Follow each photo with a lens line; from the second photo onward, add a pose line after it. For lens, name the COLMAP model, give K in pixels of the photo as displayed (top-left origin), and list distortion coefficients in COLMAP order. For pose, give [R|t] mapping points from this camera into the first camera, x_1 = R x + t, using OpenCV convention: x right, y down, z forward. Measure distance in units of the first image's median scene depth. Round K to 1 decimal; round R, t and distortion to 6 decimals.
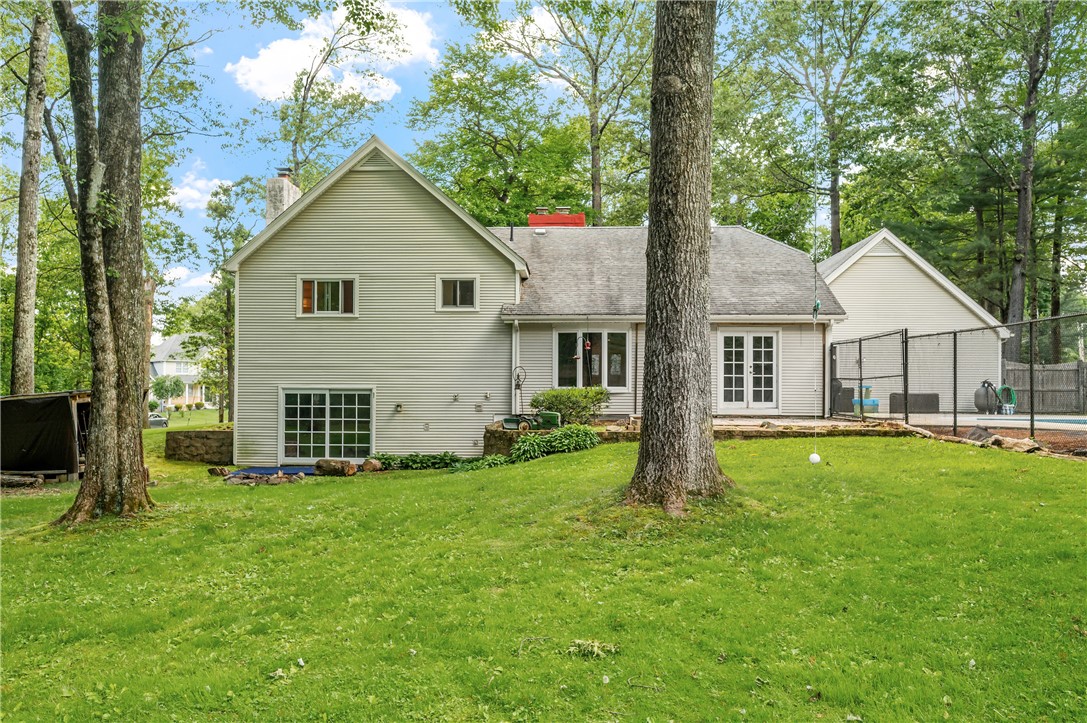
lens RADIAL K [[848.4, 0, 541.7], [0, 848.4, 367.5], [0, 0, 1]] dist [0.004002, -0.000291]
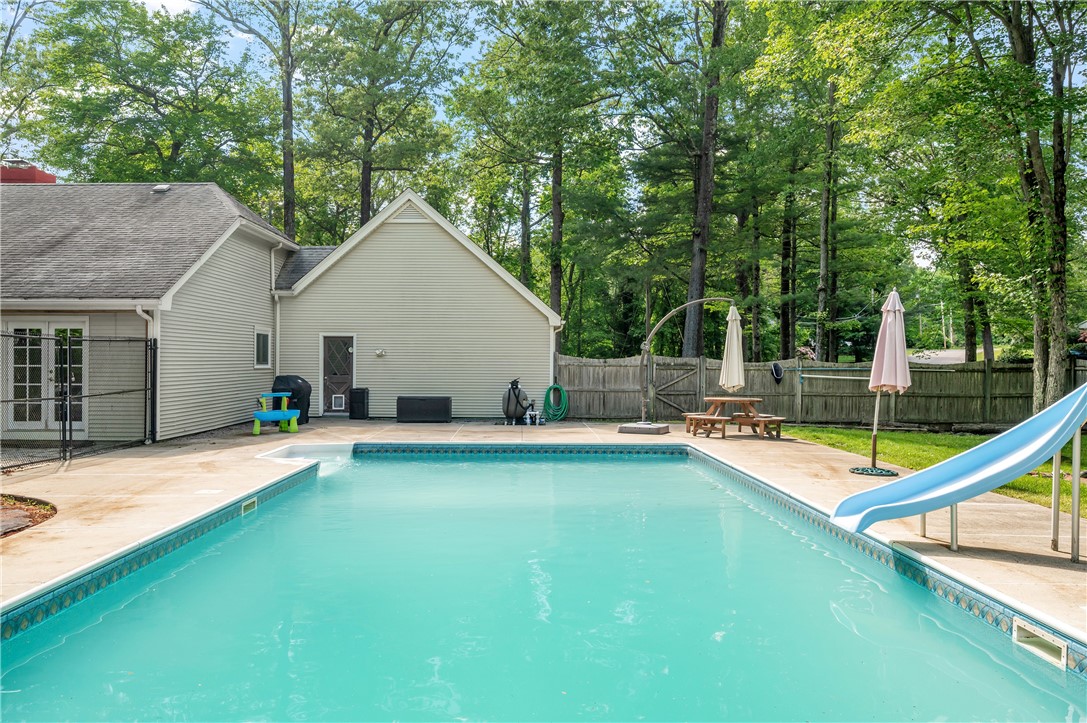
lens RADIAL K [[752.4, 0, 543.1], [0, 752.4, 360.2], [0, 0, 1]] dist [-0.006564, -0.007509]
pose [[0.999199, -0.000849, 0.040001, 0.617356], [-0.000389, 0.999522, 0.030920, -0.029527], [-0.040008, -0.030911, 0.998721, 0.351640]]
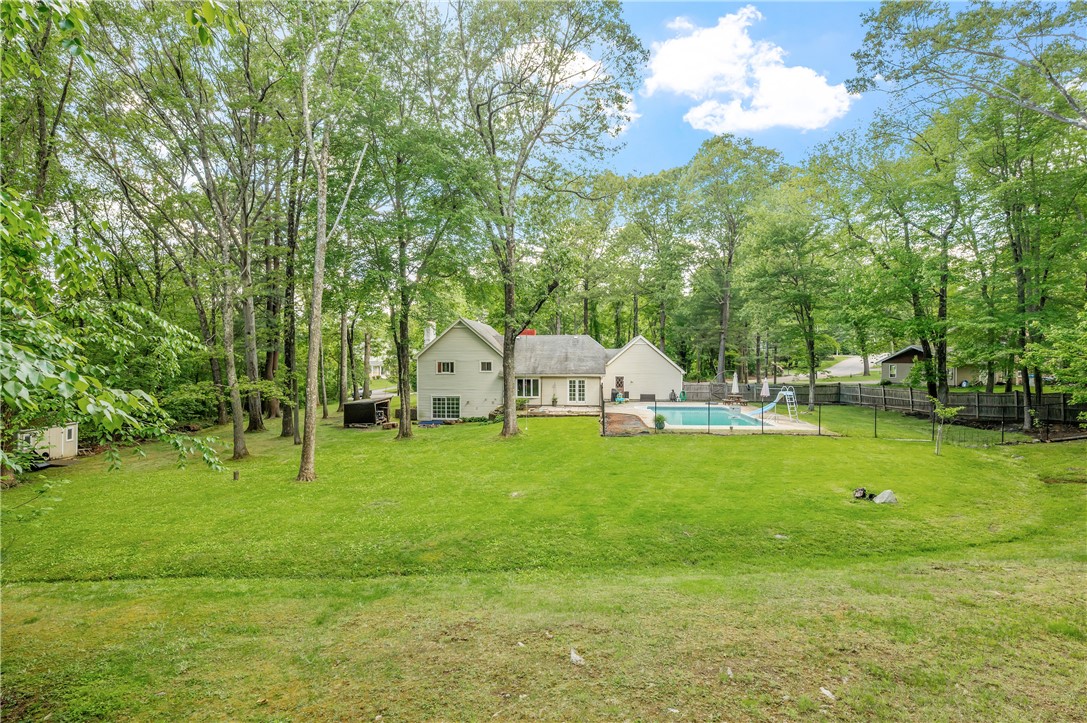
lens RADIAL K [[551.7, 0, 545.8], [0, 551.7, 357.5], [0, 0, 1]] dist [-0.000577, -0.000004]
pose [[0.997862, -0.005263, -0.065140, 0.256362], [0.007510, 0.999383, 0.034311, -0.188742], [0.064919, -0.034727, 0.997286, -1.032293]]
